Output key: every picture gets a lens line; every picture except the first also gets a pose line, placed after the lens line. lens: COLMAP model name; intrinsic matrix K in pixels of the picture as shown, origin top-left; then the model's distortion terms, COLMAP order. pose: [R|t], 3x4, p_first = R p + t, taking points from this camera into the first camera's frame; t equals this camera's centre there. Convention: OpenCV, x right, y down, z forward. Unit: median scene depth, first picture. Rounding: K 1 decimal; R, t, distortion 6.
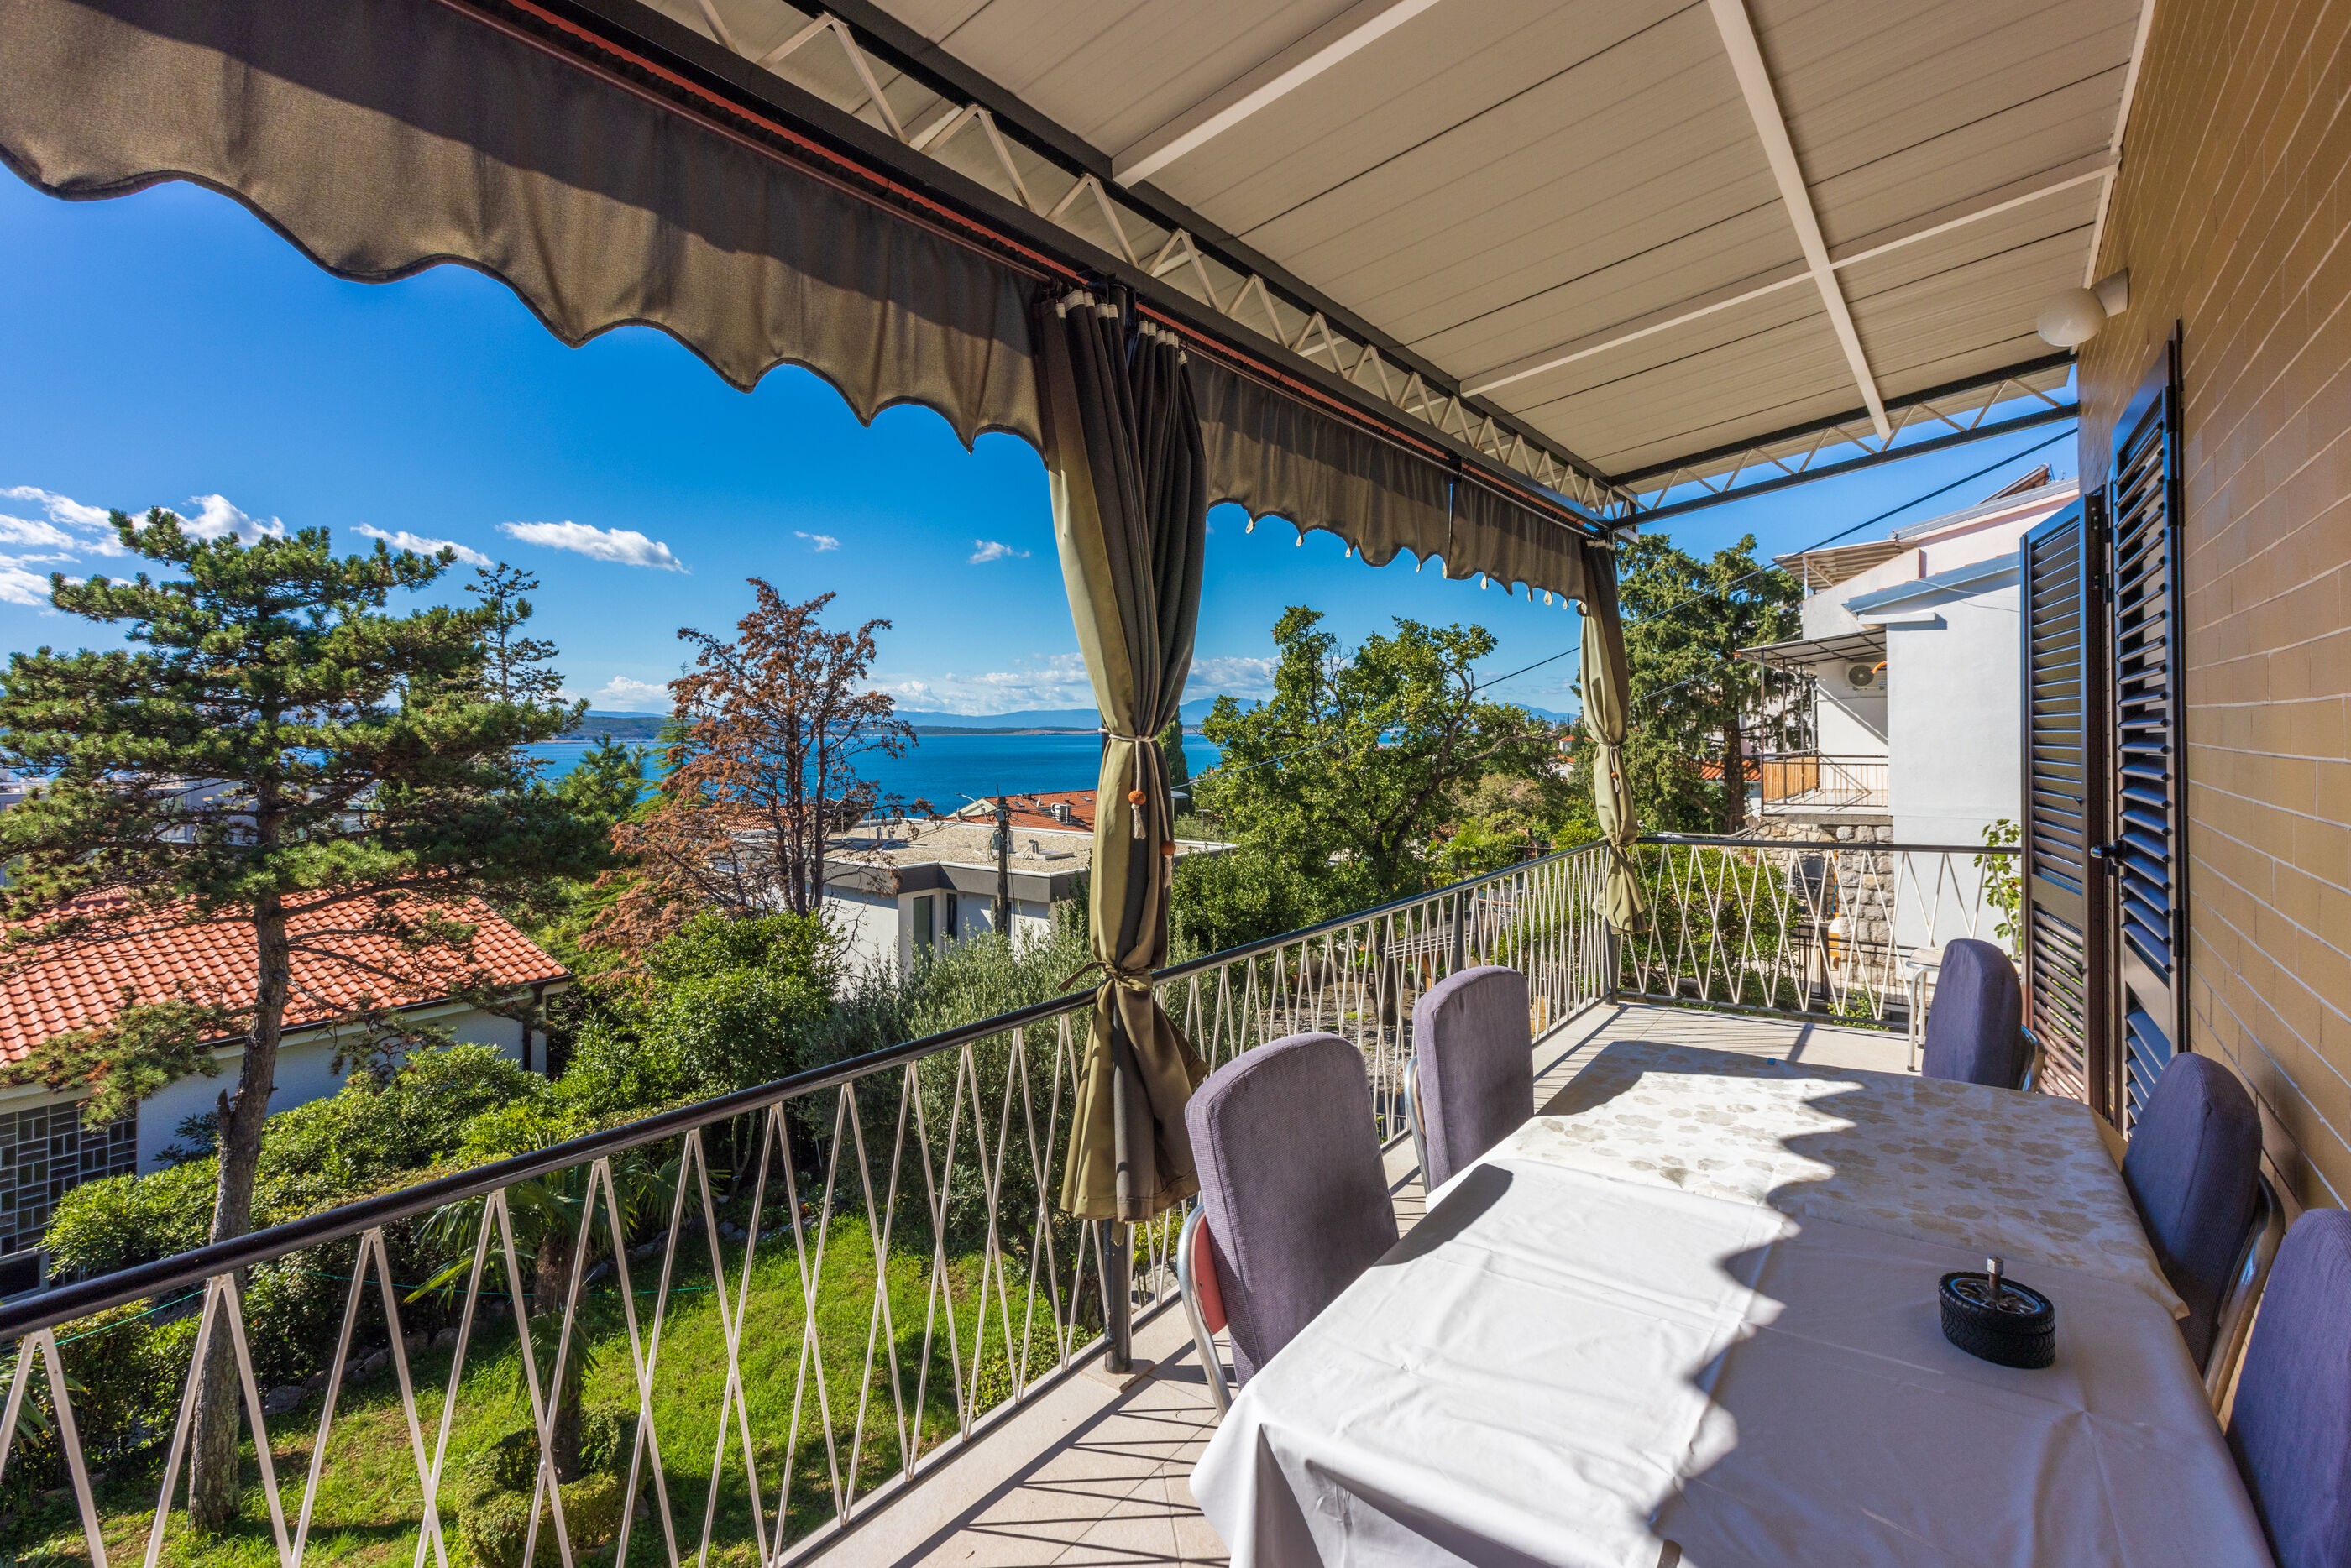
lens RADIAL K [[1064.9, 0, 1170.9], [0, 1064.9, 719.5], [0, 0, 1]] dist [0.001865, -0.001448]
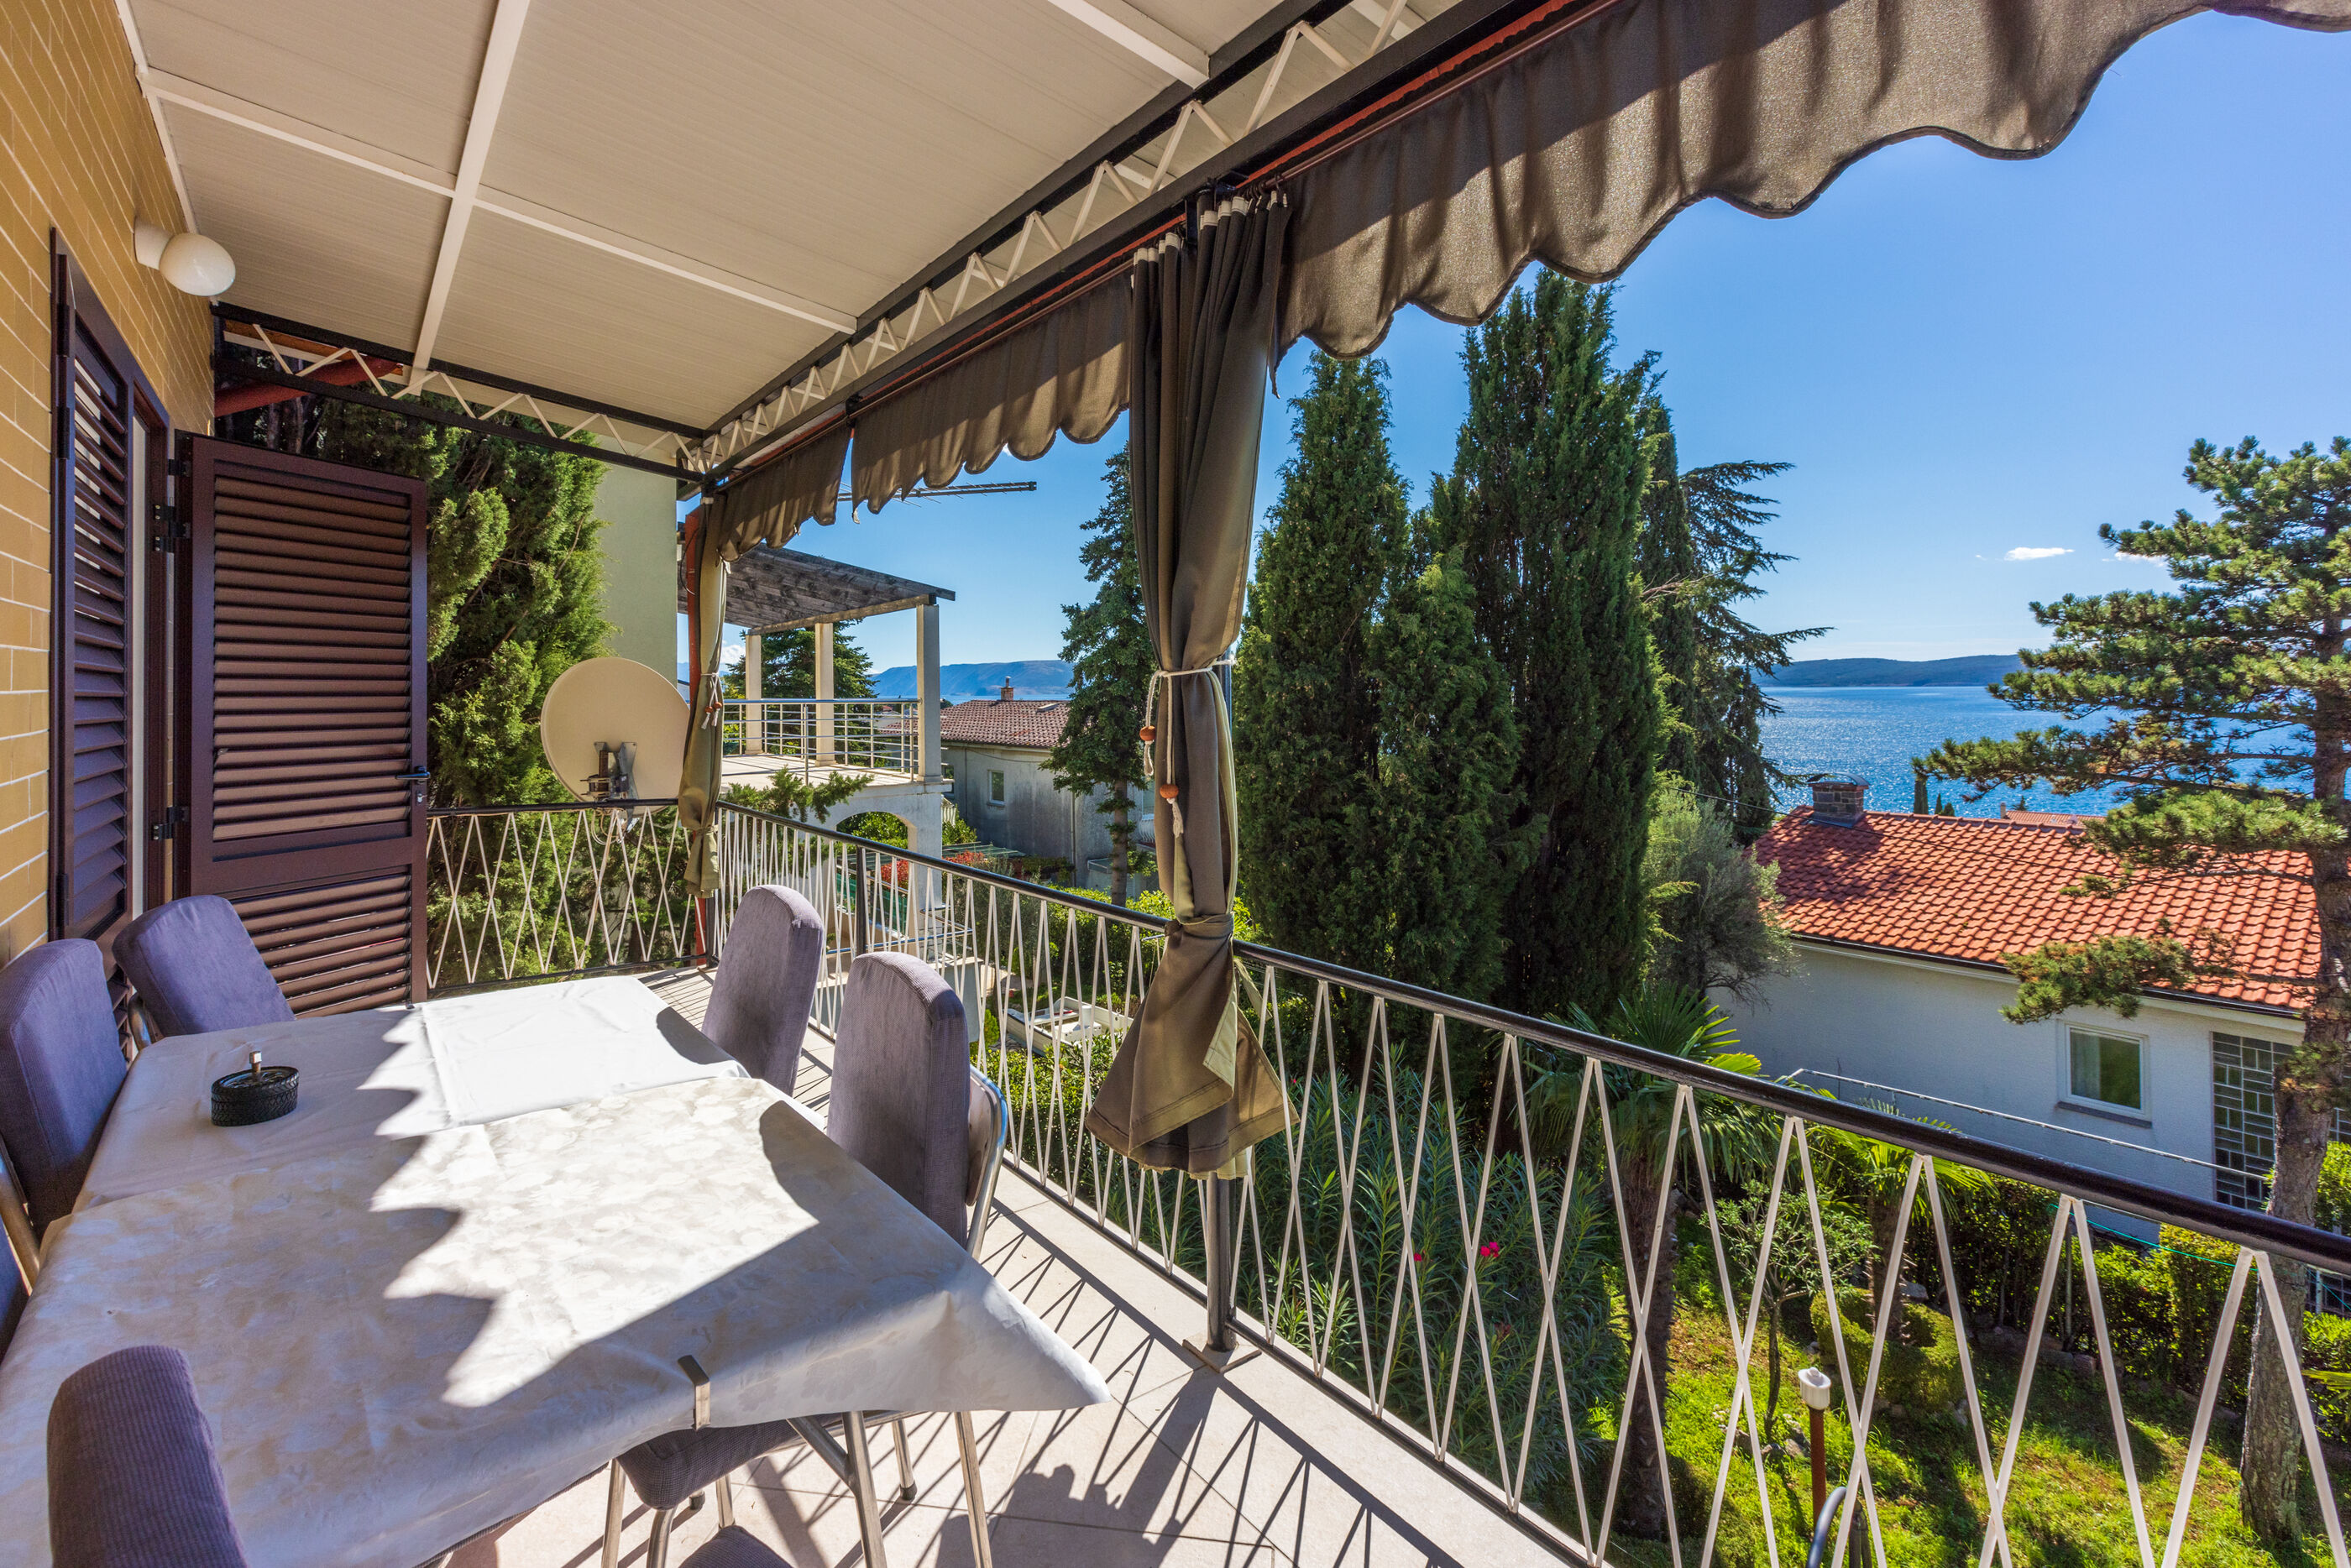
lens RADIAL K [[1064.9, 0, 1154.0], [0, 1064.9, 674.7], [0, 0, 1]] dist [0.001865, -0.001448]
pose [[-0.259906, -0.007254, -0.965607, 0.108380], [0.020578, 0.999703, -0.013049, 0.003911], [0.965415, -0.023262, -0.259680, 0.148894]]
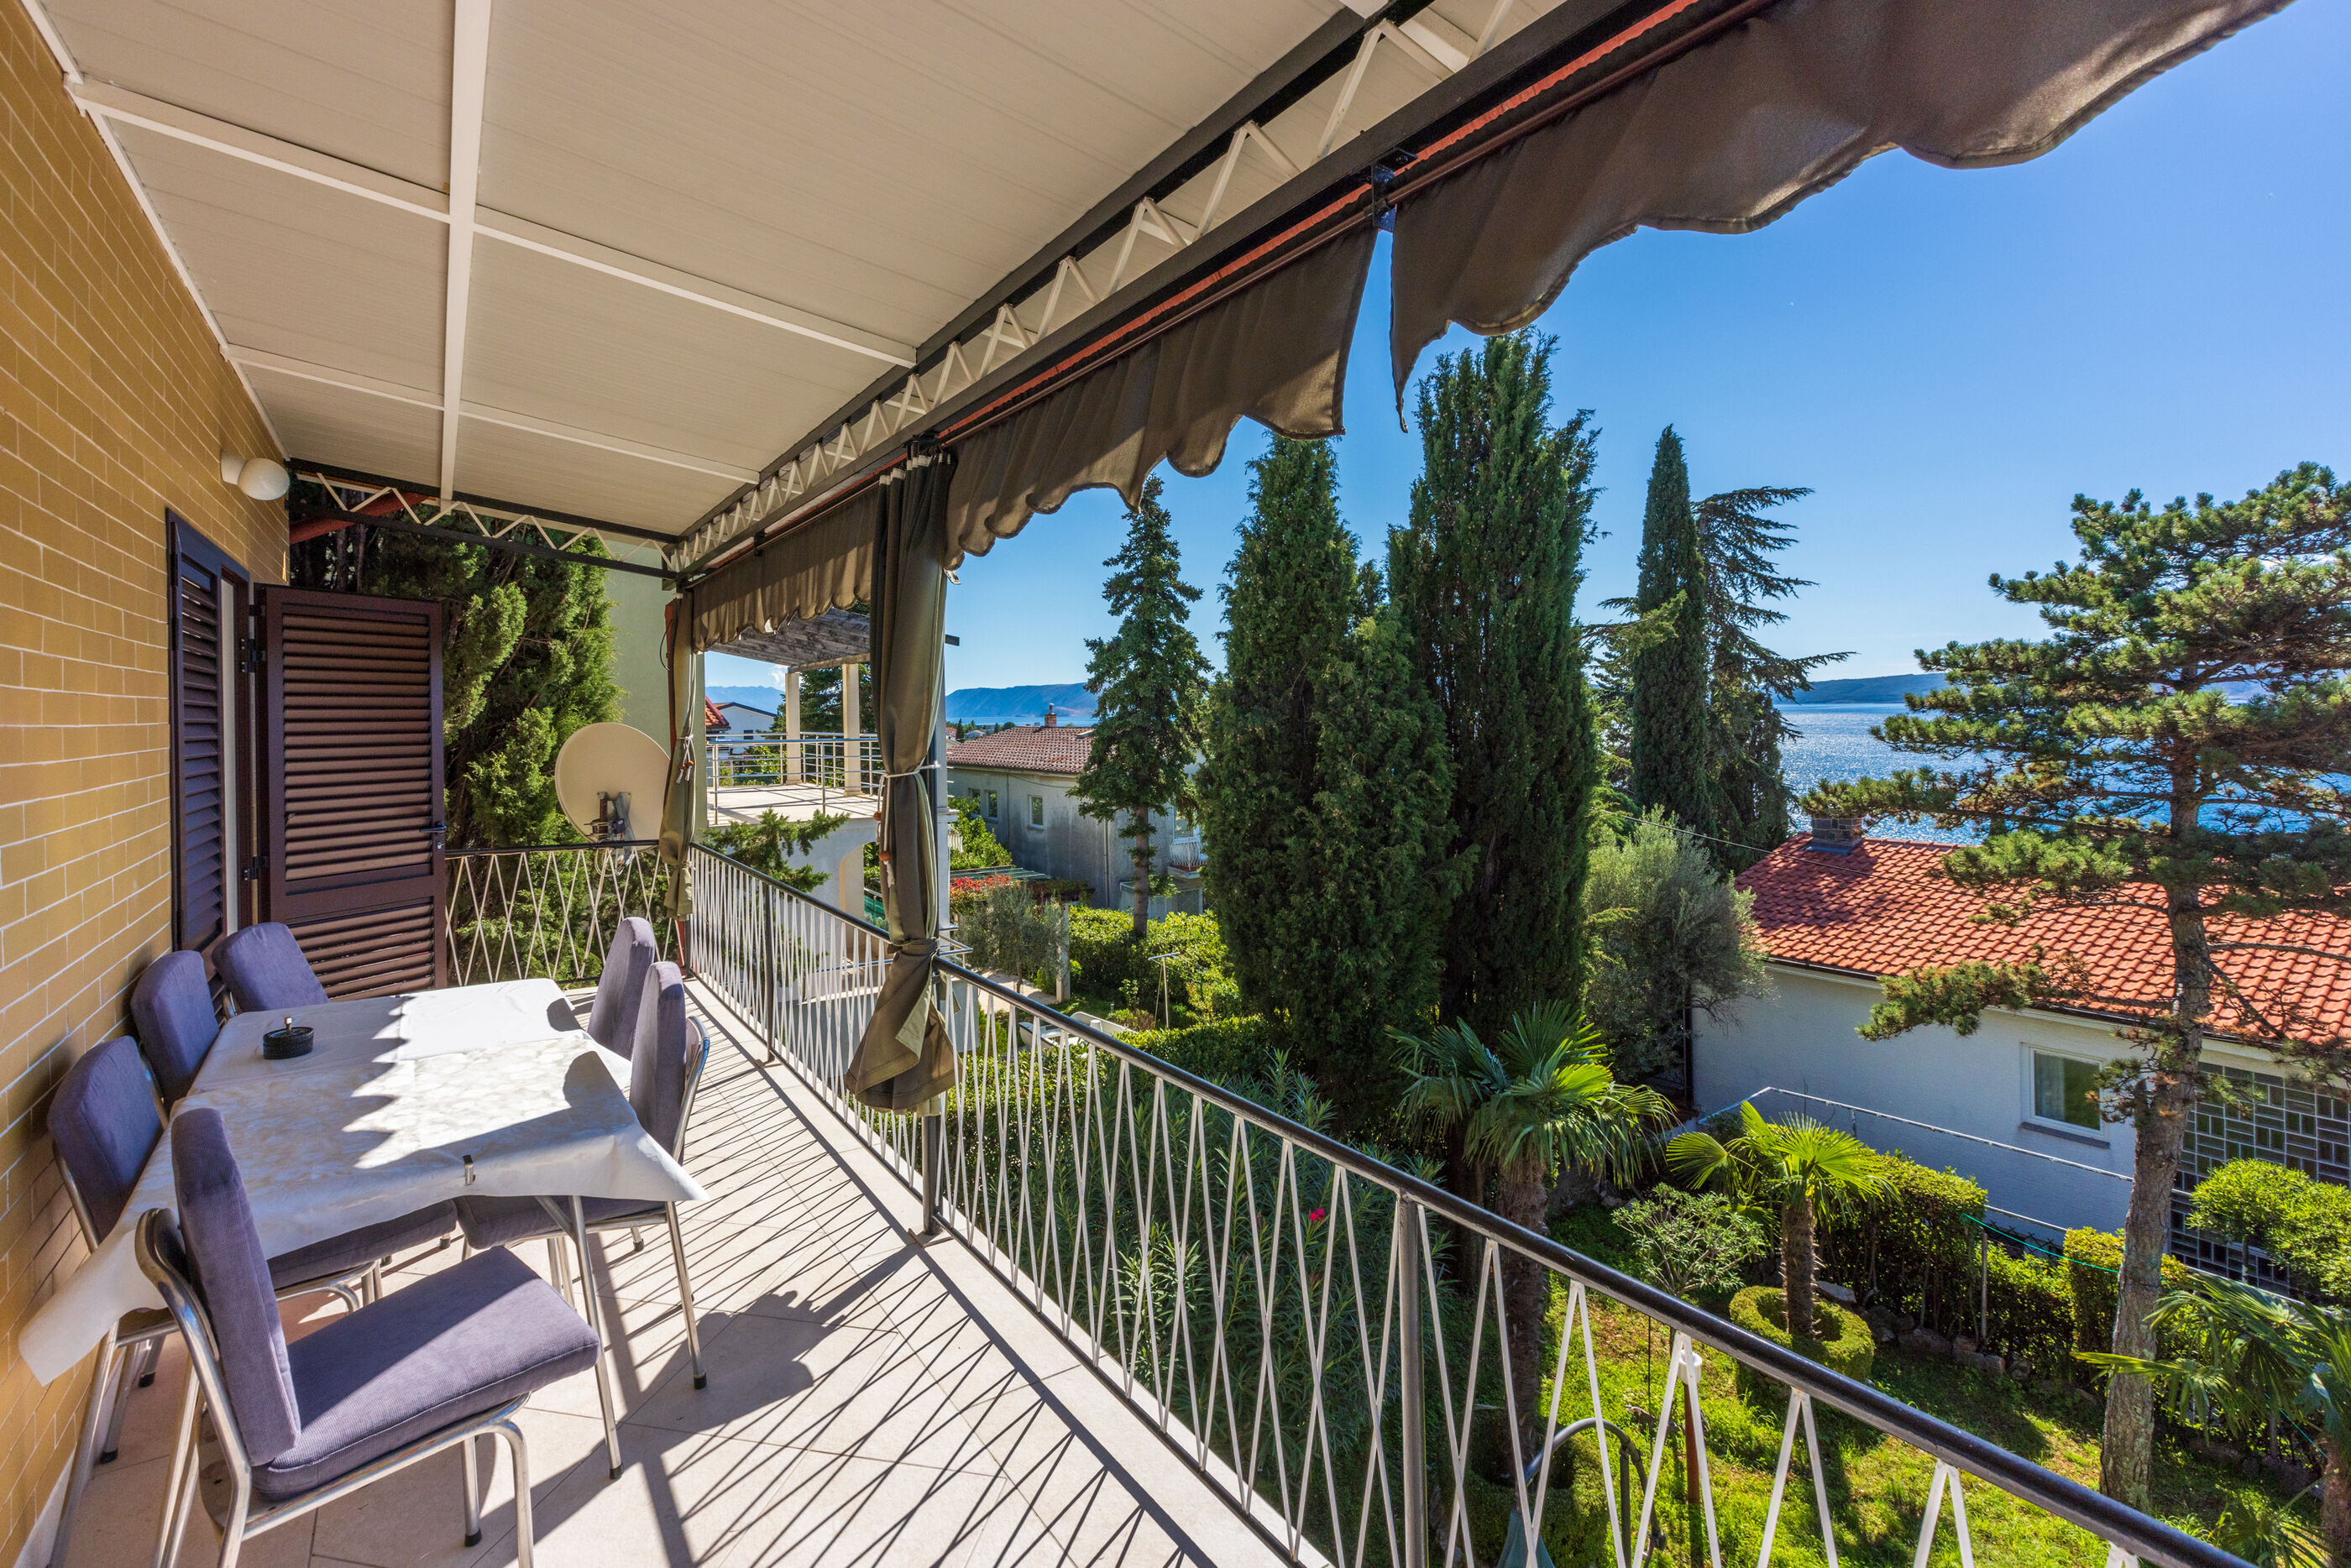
lens RADIAL K [[1064.9, 0, 1154.6], [0, 1064.9, 706.0], [0, 0, 1]] dist [0.001865, -0.001448]
pose [[-0.316038, 0.004692, -0.948735, 0.143728], [0.027730, 0.999606, -0.004294, -0.006711], [0.948341, -0.027666, -0.316044, 0.213714]]
